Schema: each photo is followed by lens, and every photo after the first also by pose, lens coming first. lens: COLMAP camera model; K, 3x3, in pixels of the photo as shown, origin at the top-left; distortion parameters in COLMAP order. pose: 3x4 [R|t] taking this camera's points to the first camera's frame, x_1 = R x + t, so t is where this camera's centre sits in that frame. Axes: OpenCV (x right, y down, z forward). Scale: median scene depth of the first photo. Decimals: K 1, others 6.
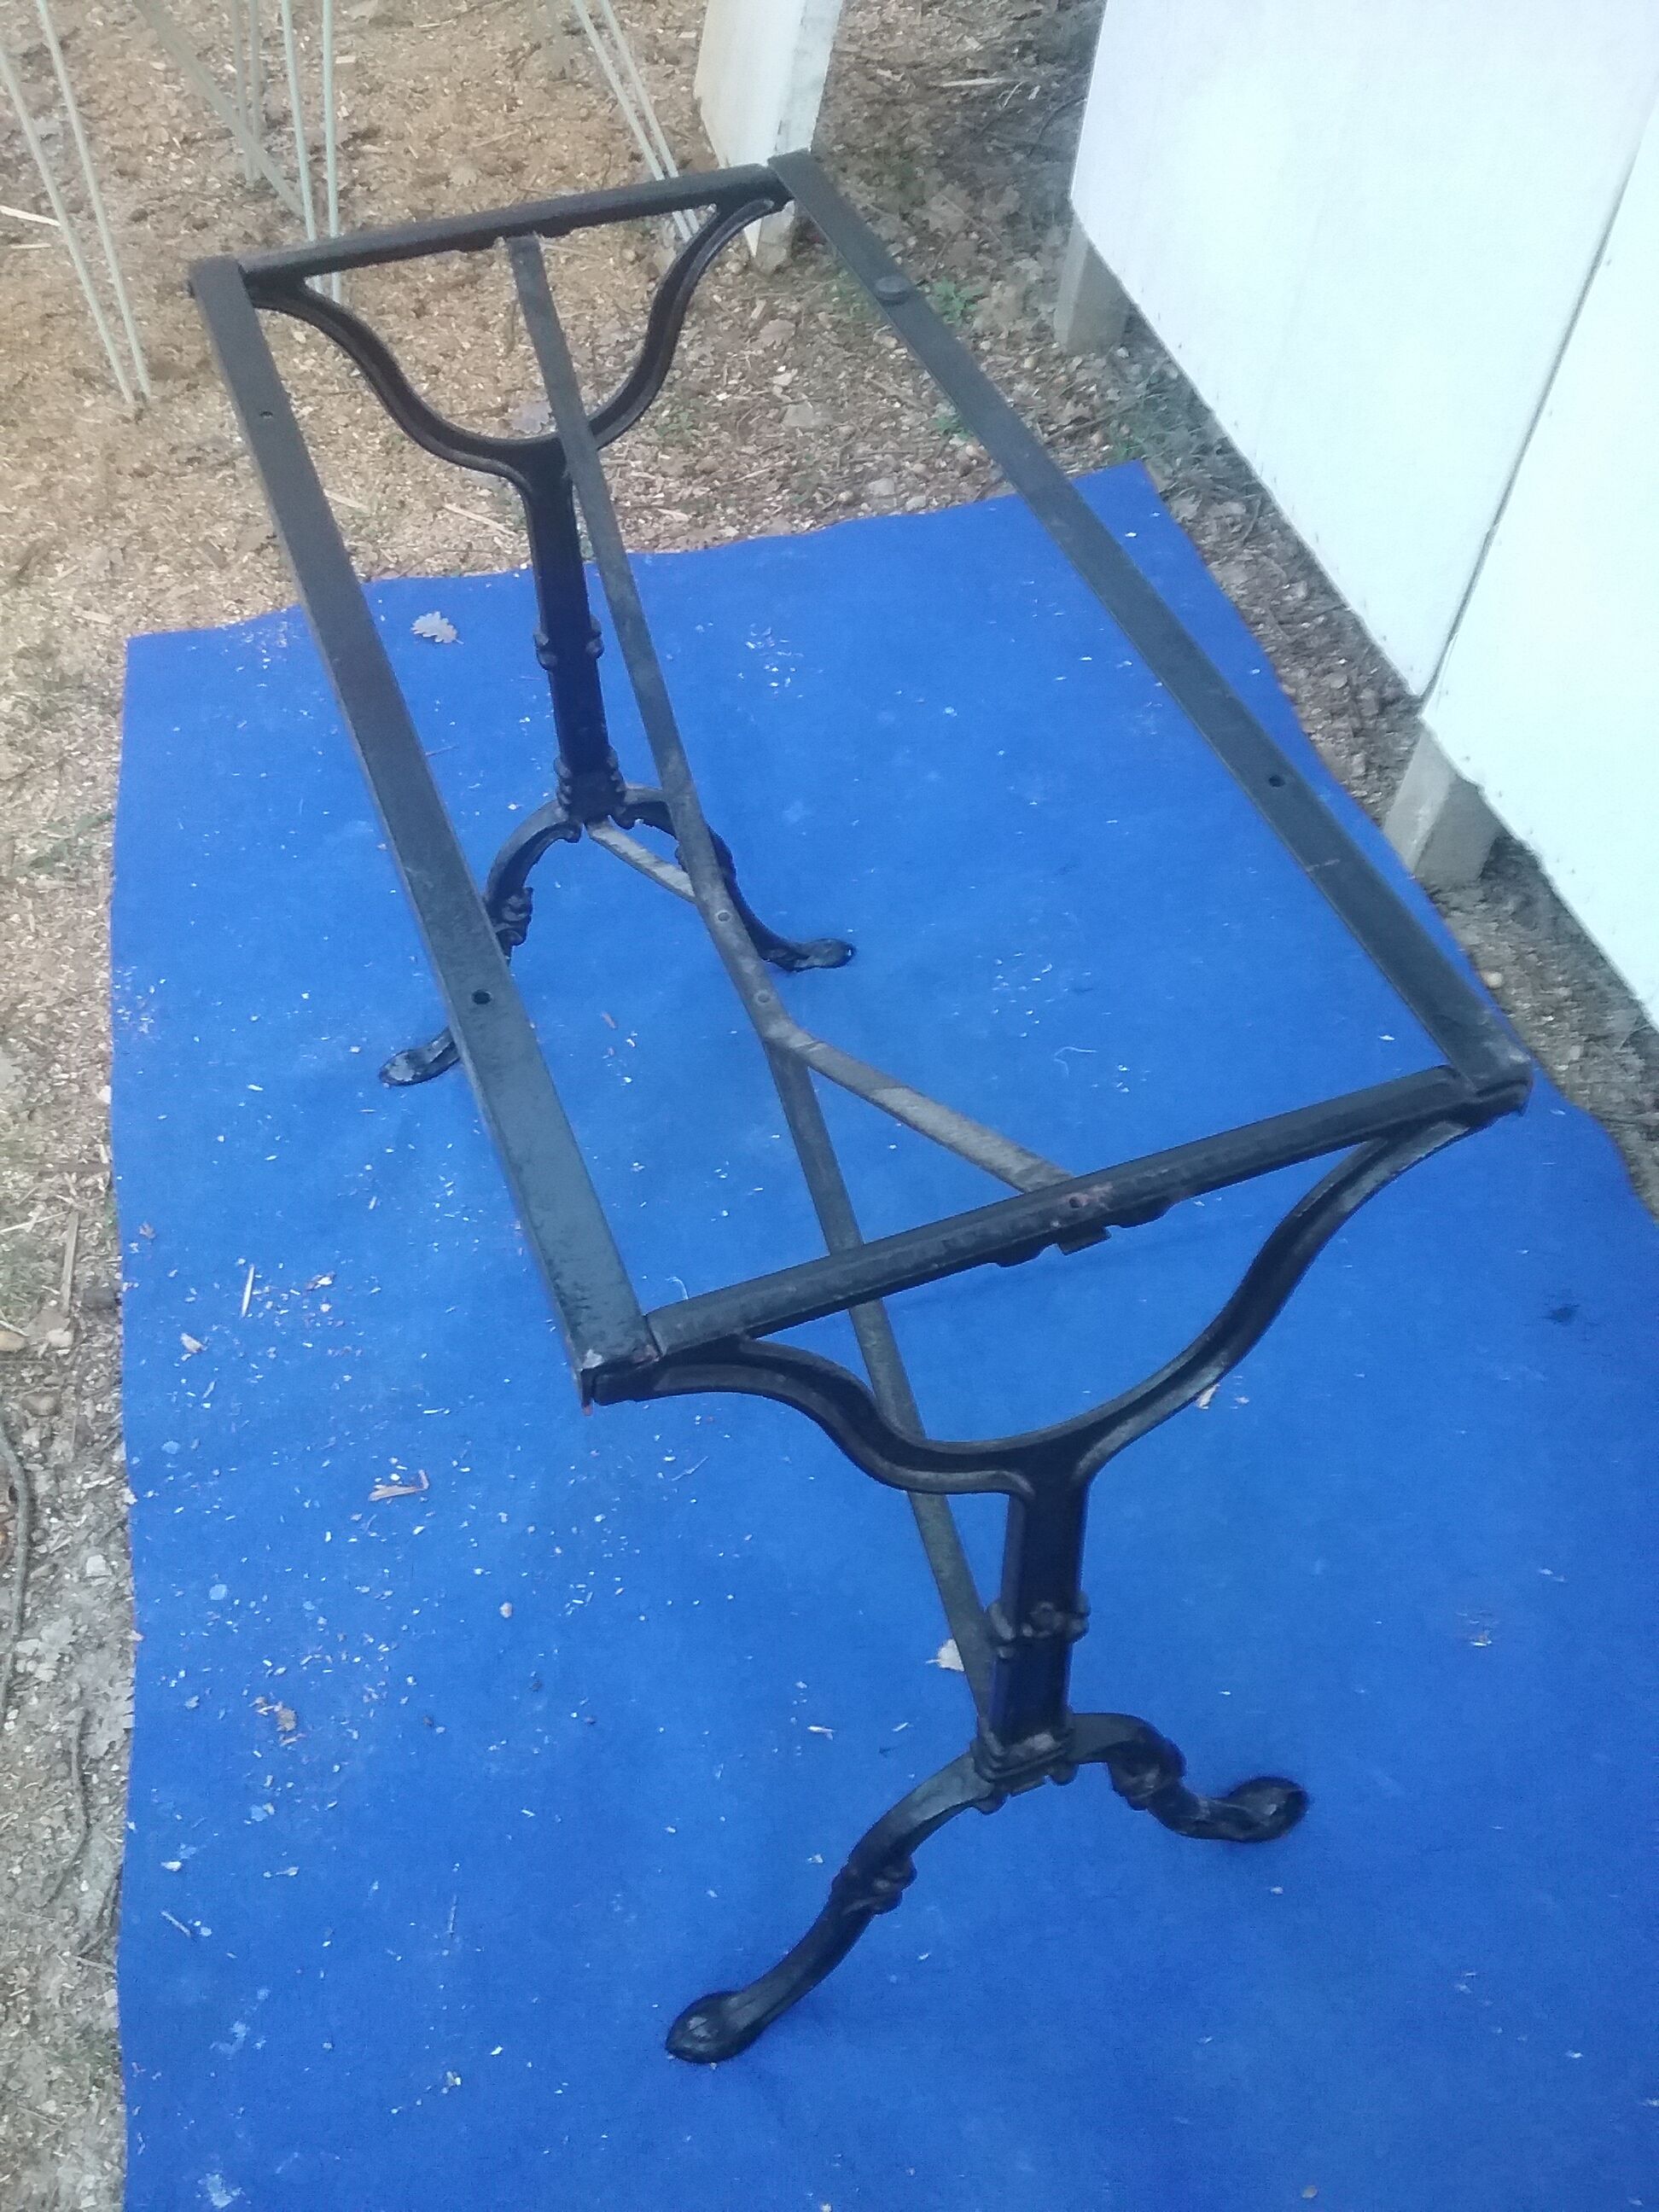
lens RADIAL K [[2023.0, 0, 855.4], [0, 2023.0, 1136.4], [0, 0, 1]] dist [0.069186, -0.127943]
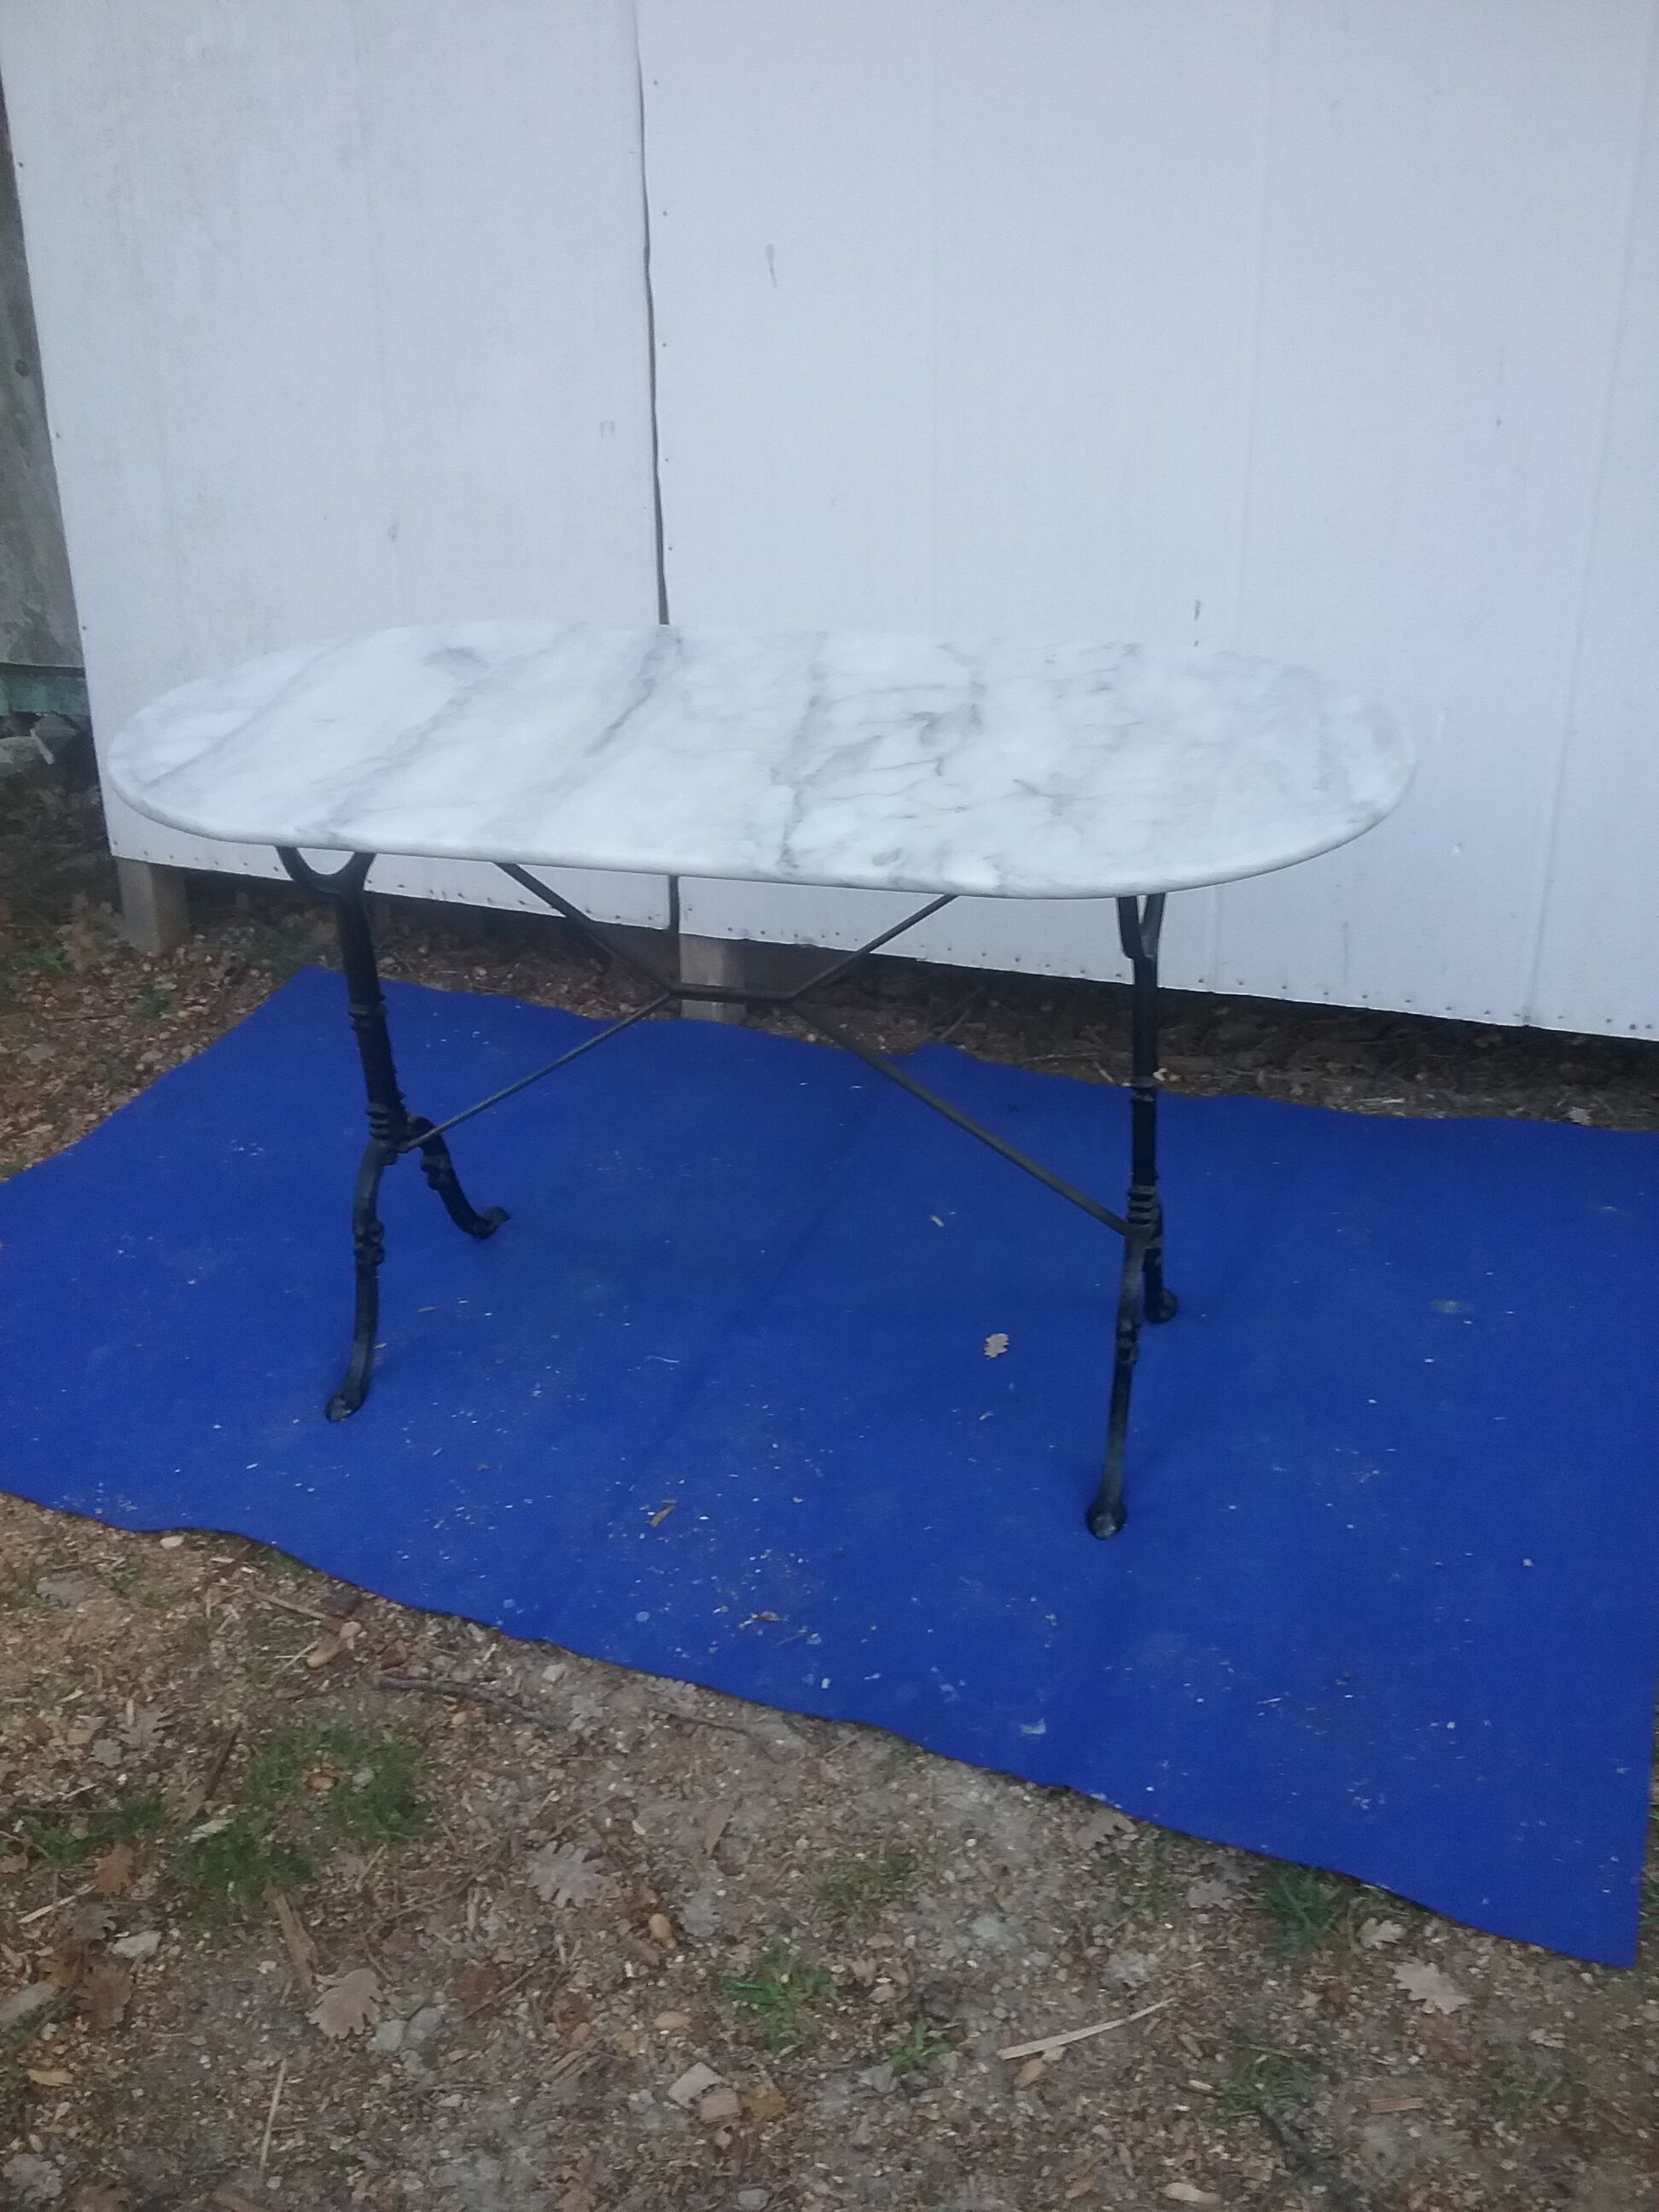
lens RADIAL K [[2023.0, 0, 855.4], [0, 2023.0, 1136.4], [0, 0, 1]] dist [0.069186, -0.127943]
pose [[0.601779, -0.419088, 0.679873, -0.811498], [0.635518, 0.766843, -0.089821, 0.153201], [-0.483713, 0.486124, 0.727808, -0.162963]]
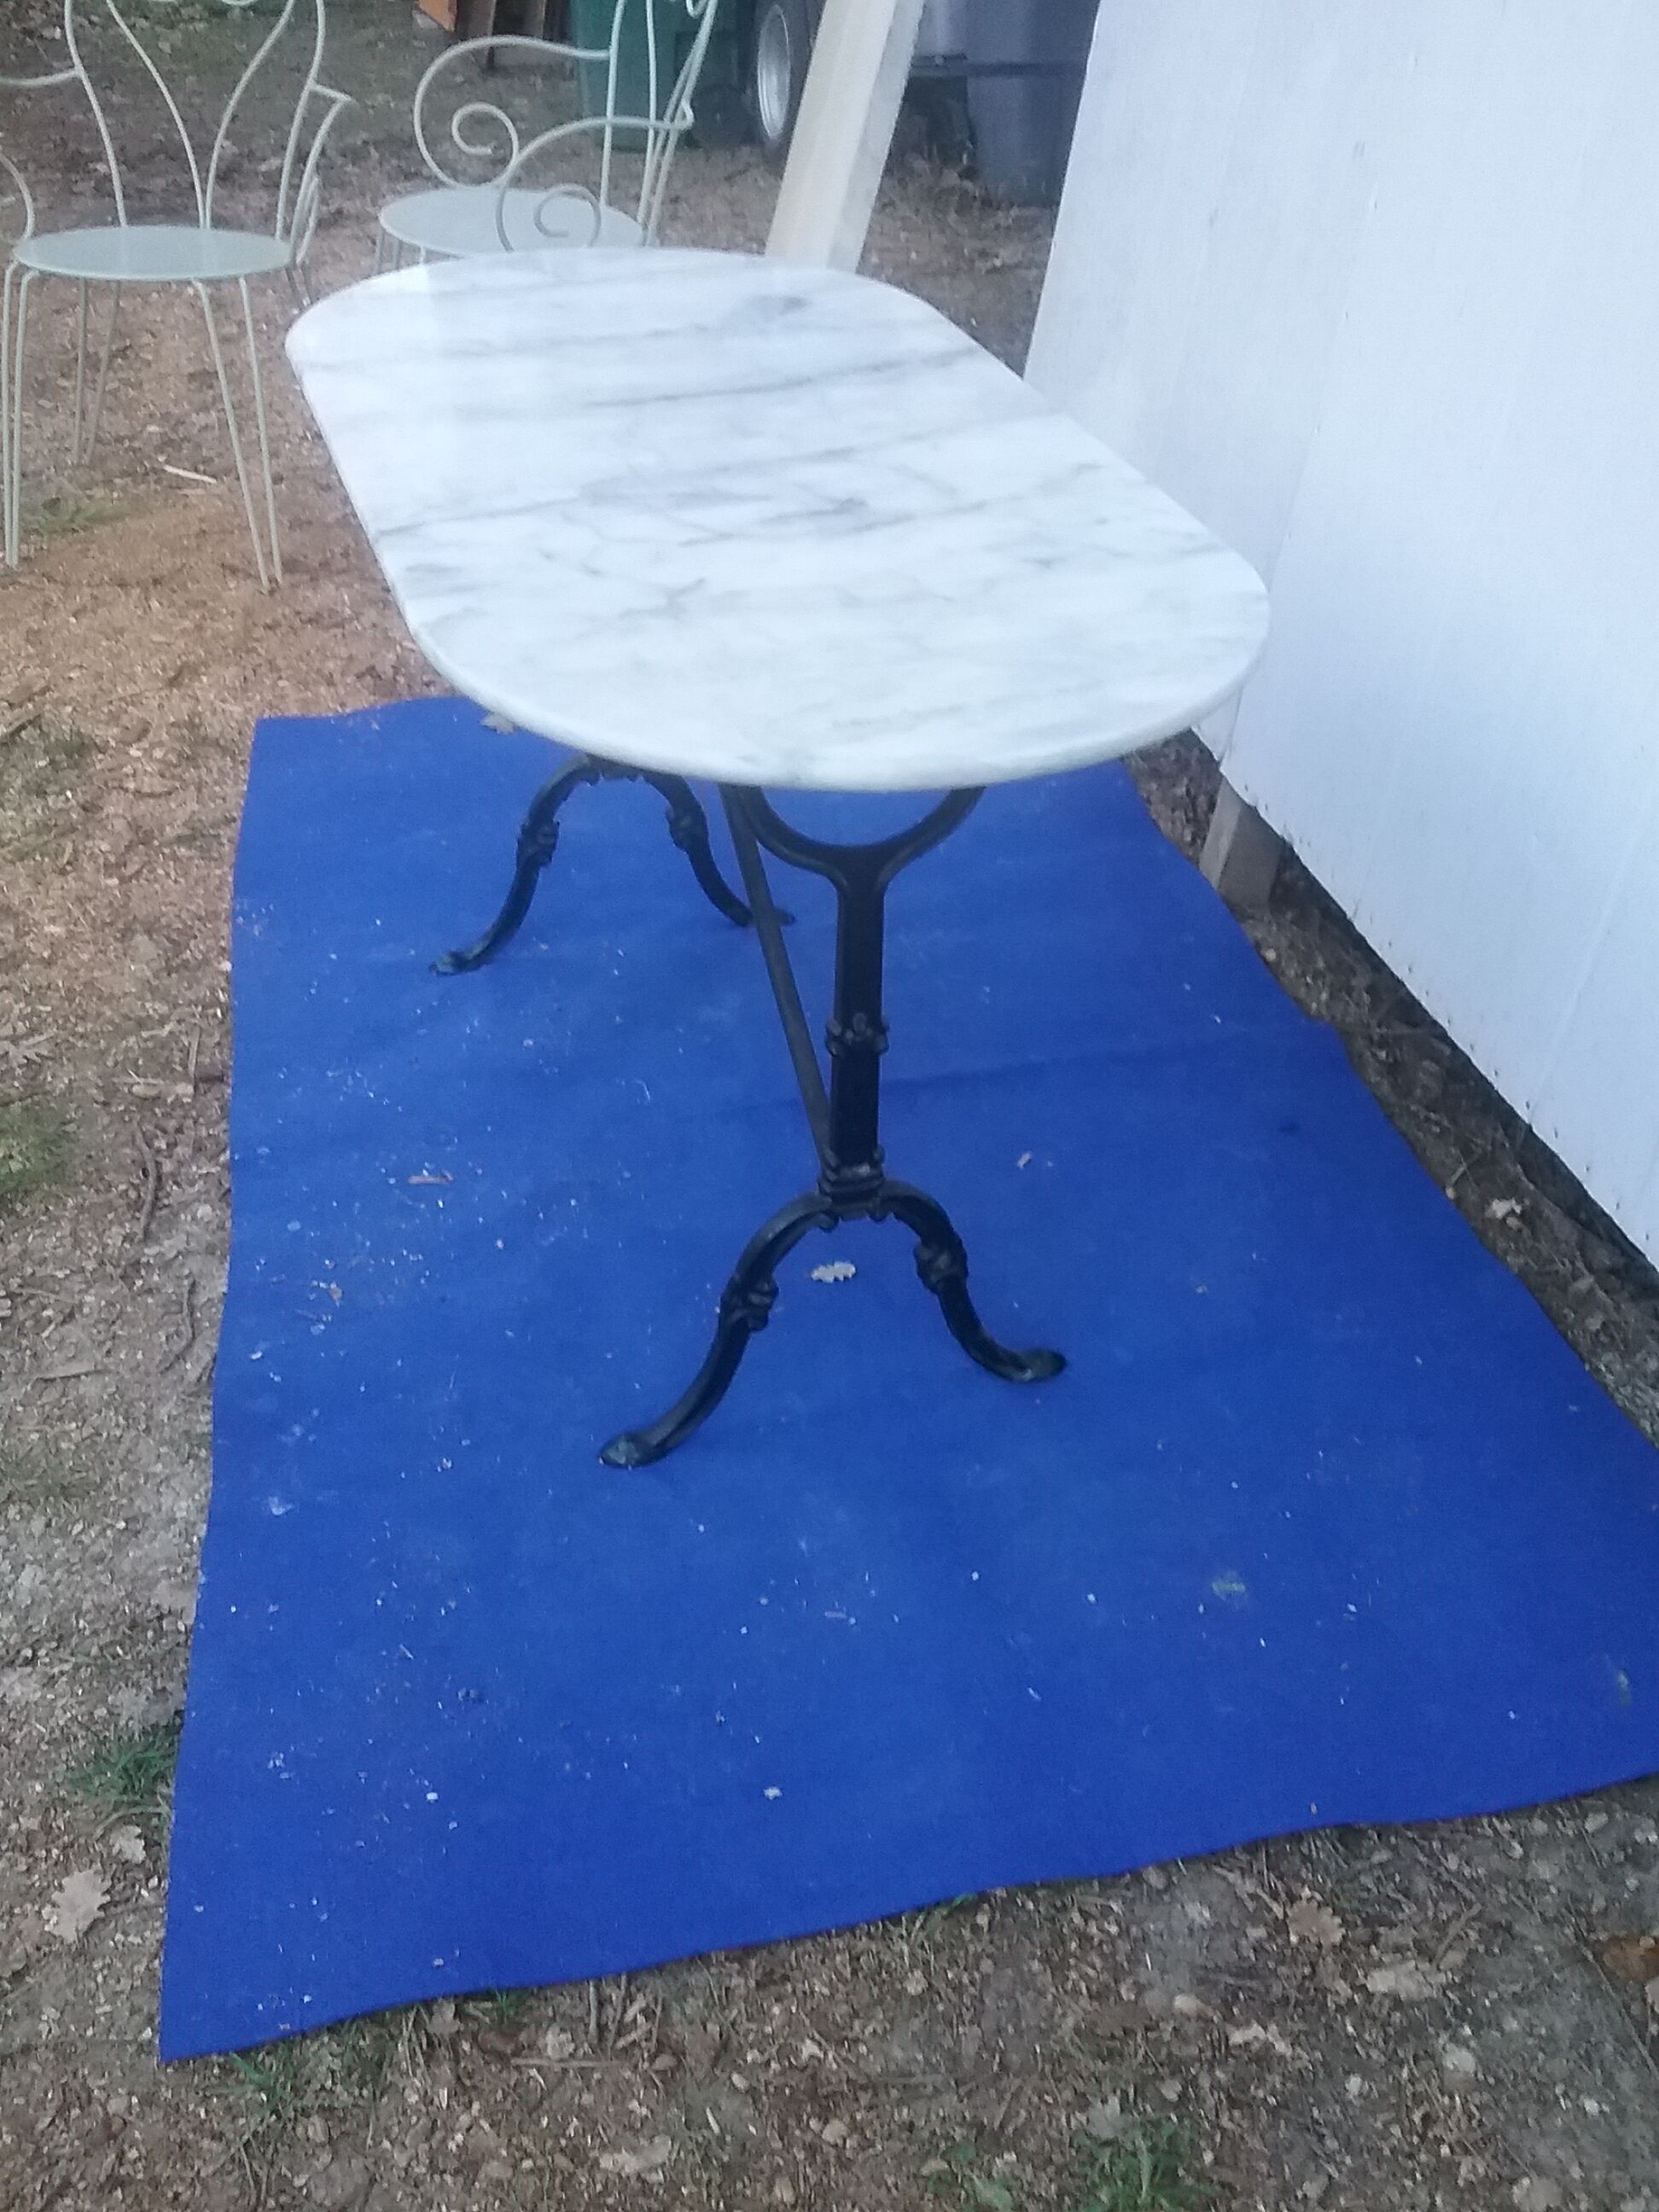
lens RADIAL K [[2222.4, 0, 862.8], [0, 2222.4, 1142.9], [0, 0, 1]] dist [0.077501, -0.161246]
pose [[0.998555, 0.053692, -0.002329, 0.057328], [-0.052603, 0.967581, -0.247021, 0.419533], [-0.011009, 0.246787, 0.969007, -0.383970]]
